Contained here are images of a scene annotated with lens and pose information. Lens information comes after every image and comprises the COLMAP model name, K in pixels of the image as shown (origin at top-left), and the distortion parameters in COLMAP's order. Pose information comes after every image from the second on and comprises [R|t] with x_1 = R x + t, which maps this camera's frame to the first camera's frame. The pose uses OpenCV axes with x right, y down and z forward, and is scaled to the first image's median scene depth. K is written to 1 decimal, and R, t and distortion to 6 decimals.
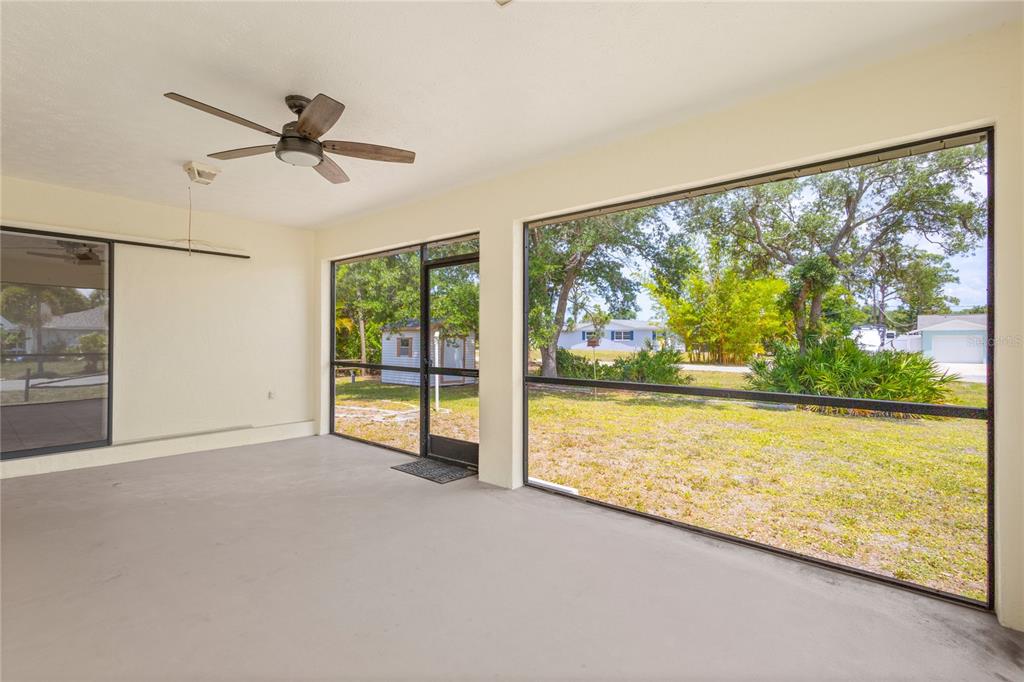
lens RADIAL K [[474.2, 0, 515.2], [0, 474.2, 337.9], [0, 0, 1]] dist [0.007502, -0.000959]
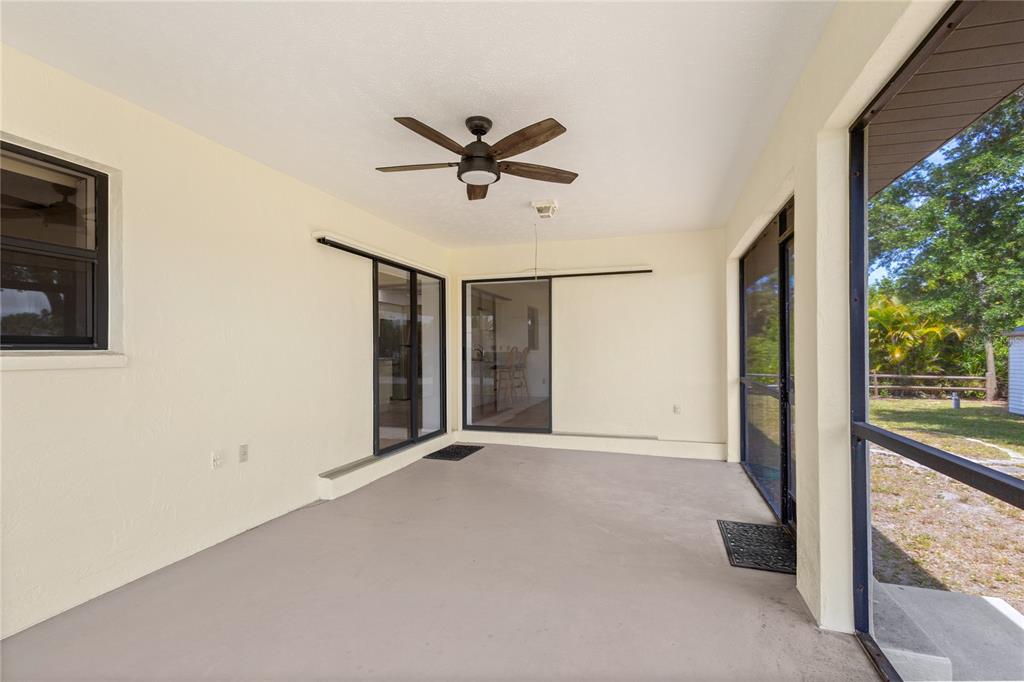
lens RADIAL K [[474.2, 0, 513.7], [0, 474.2, 346.3], [0, 0, 1]] dist [0.007502, -0.000959]
pose [[0.398628, -0.012909, -0.917022, 0.306032], [0.009020, 0.999908, -0.010155, -0.000645], [0.917069, -0.004223, 0.398707, 0.392205]]
